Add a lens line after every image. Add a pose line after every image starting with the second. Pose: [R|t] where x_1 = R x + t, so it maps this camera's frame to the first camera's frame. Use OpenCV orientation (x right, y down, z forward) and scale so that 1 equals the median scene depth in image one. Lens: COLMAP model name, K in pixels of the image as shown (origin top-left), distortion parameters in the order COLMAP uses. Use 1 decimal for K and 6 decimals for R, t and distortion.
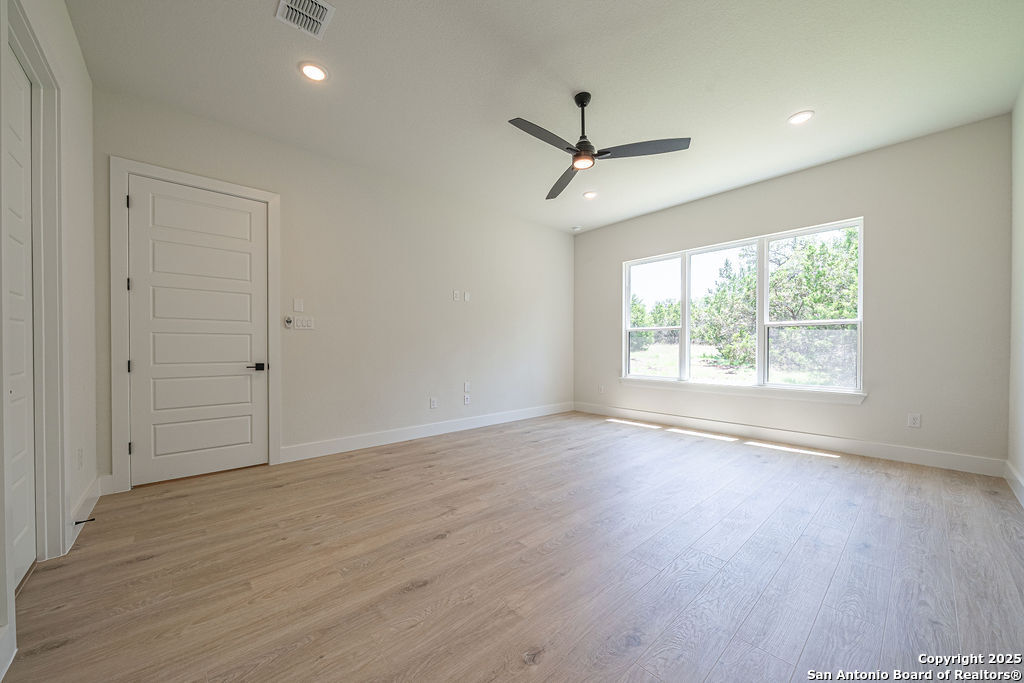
lens RADIAL K [[359.4, 0, 511.0], [0, 359.4, 347.7], [0, 0, 1]] dist [-0.007304, 0.000301]
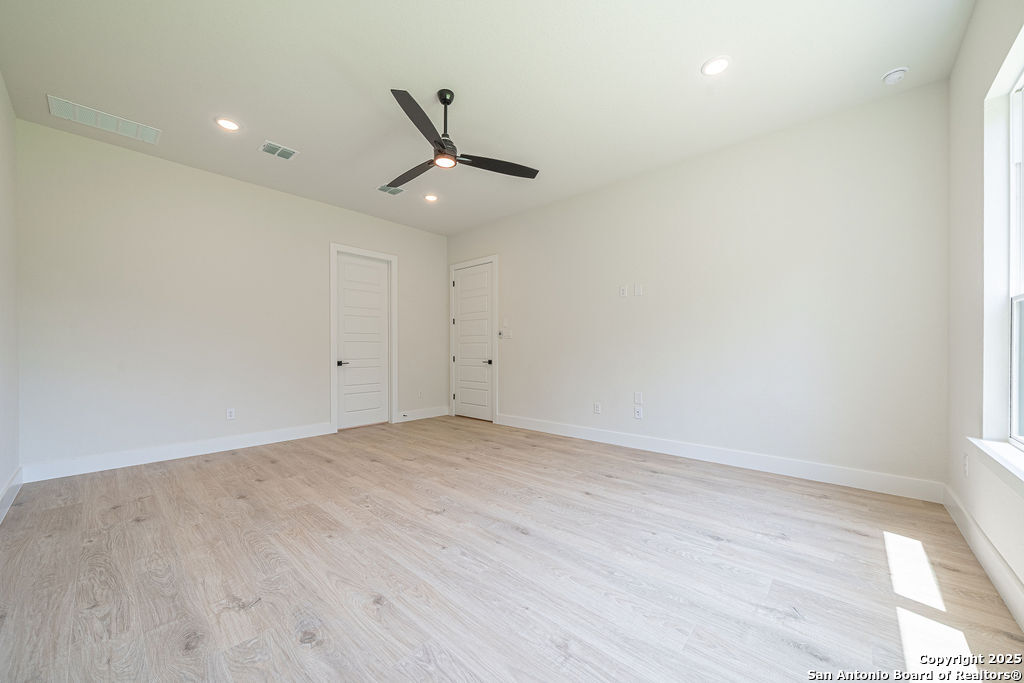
lens RADIAL K [[365.3, 0, 505.7], [0, 365.3, 348.0], [0, 0, 1]] dist [-0.008223, 0.000226]
pose [[0.135848, -0.002997, -0.990725, 0.975465], [-0.001857, 0.999993, -0.003280, -0.006264], [0.990728, 0.002285, 0.135841, 0.831592]]
